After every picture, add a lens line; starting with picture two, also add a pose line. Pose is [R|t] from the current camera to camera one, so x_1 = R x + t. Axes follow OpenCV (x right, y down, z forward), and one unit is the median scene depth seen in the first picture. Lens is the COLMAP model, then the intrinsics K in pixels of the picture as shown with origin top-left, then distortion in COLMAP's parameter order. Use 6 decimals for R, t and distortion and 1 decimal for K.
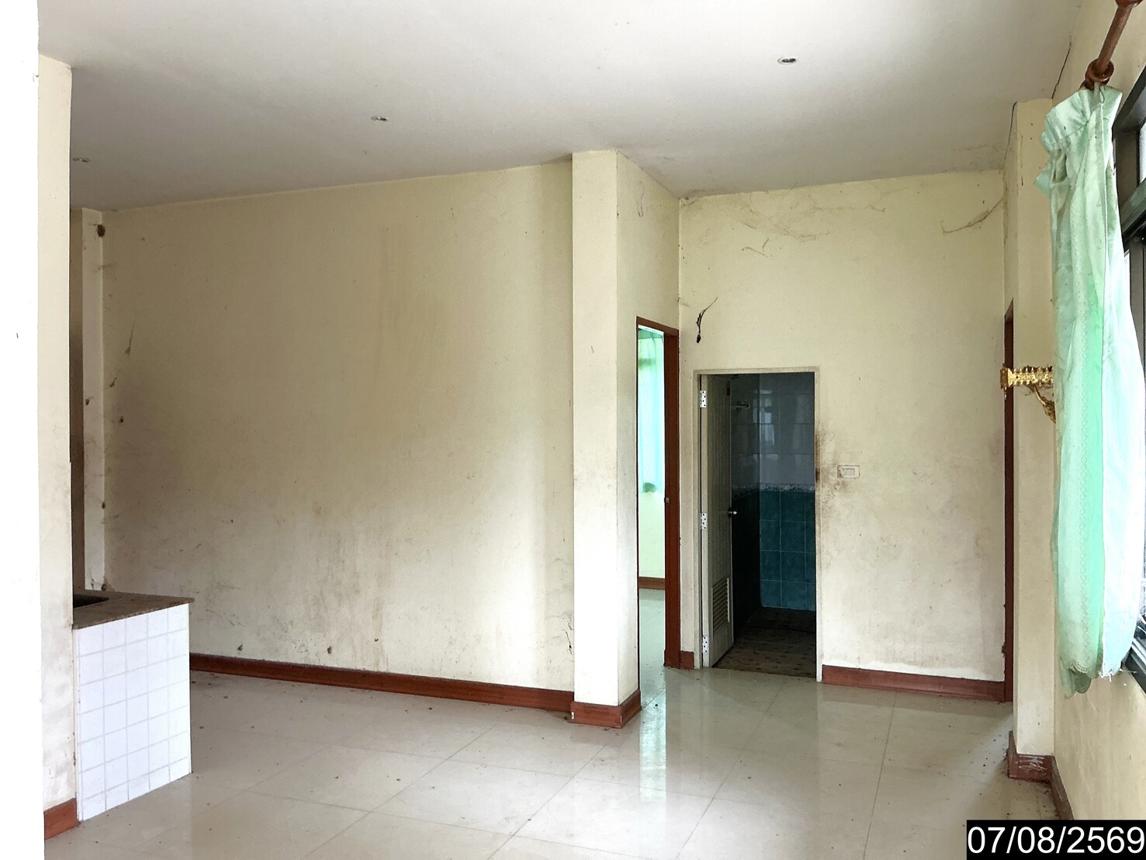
lens RADIAL K [[948.3, 0, 573.0], [0, 948.3, 430.0], [0, 0, 1]] dist [0.073661, 0.000535]
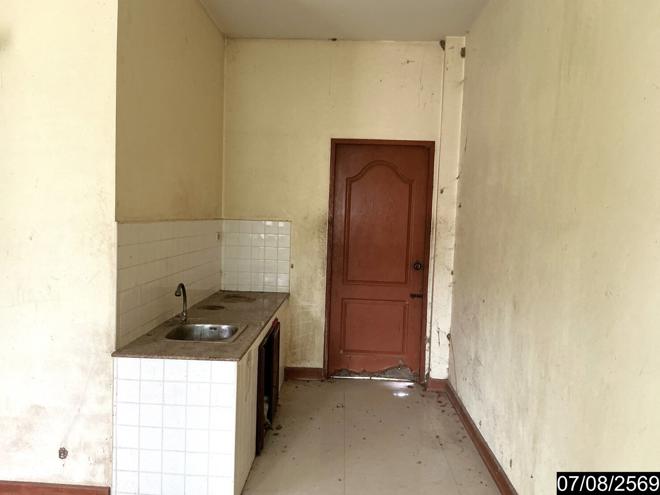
lens RADIAL K [[551.6, 0, 330.0], [0, 551.6, 247.5], [0, 0, 1]] dist [0.037344, -0.012373]
pose [[0.341061, 0.078447, -0.936762, 0.233254], [-0.046421, 0.996702, 0.066565, 0.006605], [0.938894, 0.020783, 0.343577, 0.997995]]
